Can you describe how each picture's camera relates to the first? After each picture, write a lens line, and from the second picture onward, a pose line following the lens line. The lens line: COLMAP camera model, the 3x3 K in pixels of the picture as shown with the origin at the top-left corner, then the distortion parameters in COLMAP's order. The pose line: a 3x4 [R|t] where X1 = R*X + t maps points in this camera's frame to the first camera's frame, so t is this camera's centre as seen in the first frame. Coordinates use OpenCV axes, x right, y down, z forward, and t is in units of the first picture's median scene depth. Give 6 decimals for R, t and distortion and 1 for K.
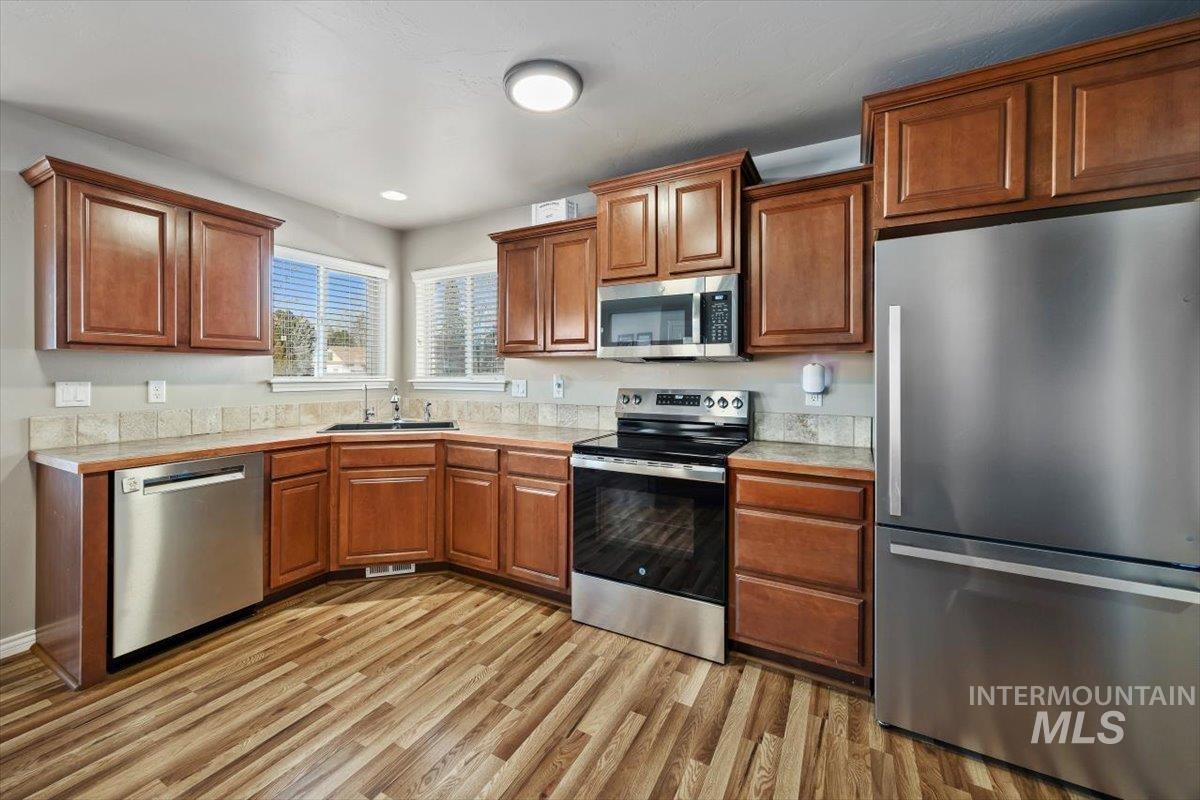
lens RADIAL K [[487.4, 0, 560.7], [0, 487.4, 376.4], [0, 0, 1]] dist [0.007481, -0.000295]
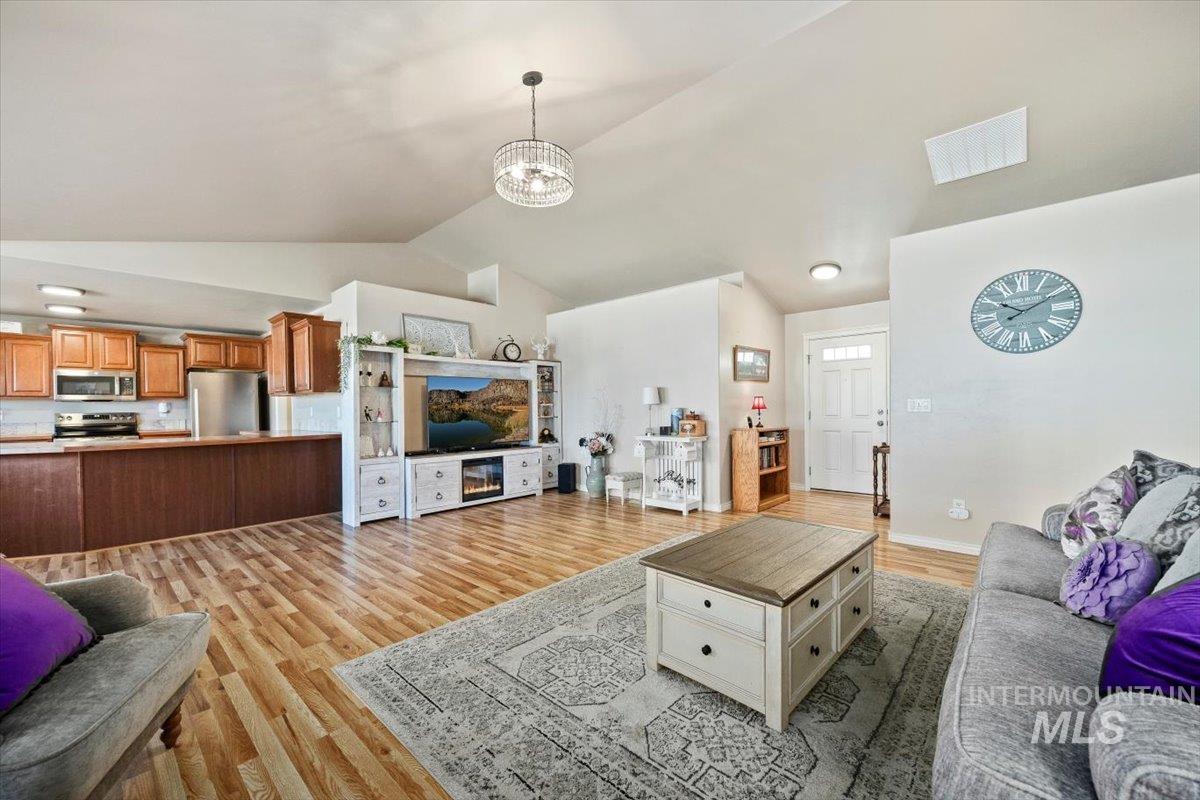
lens RADIAL K [[487.4, 0, 604.6], [0, 487.4, 408.3], [0, 0, 1]] dist [0.007481, -0.000295]
pose [[0.233483, -0.009689, 0.972313, -1.796804], [0.013551, 0.999886, 0.006710, 0.026315], [-0.972266, 0.011609, 0.233588, -2.354676]]
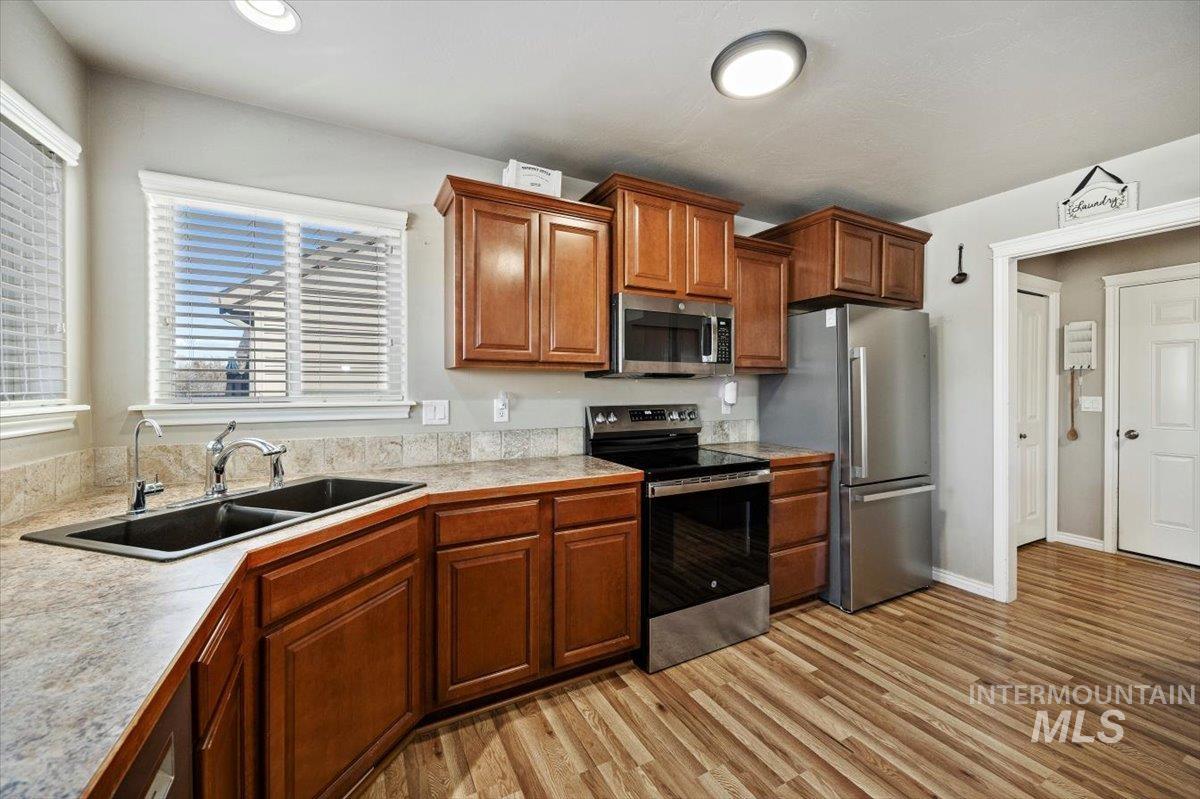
lens RADIAL K [[466.2, 0, 612.5], [0, 466.2, 393.4], [0, 0, 1]] dist [0.002714, 0.001309]
pose [[0.514104, -0.012839, 0.857632, -0.750255], [0.006297, 0.999918, 0.011195, -0.011148], [-0.857705, -0.000355, 0.514142, 0.657726]]
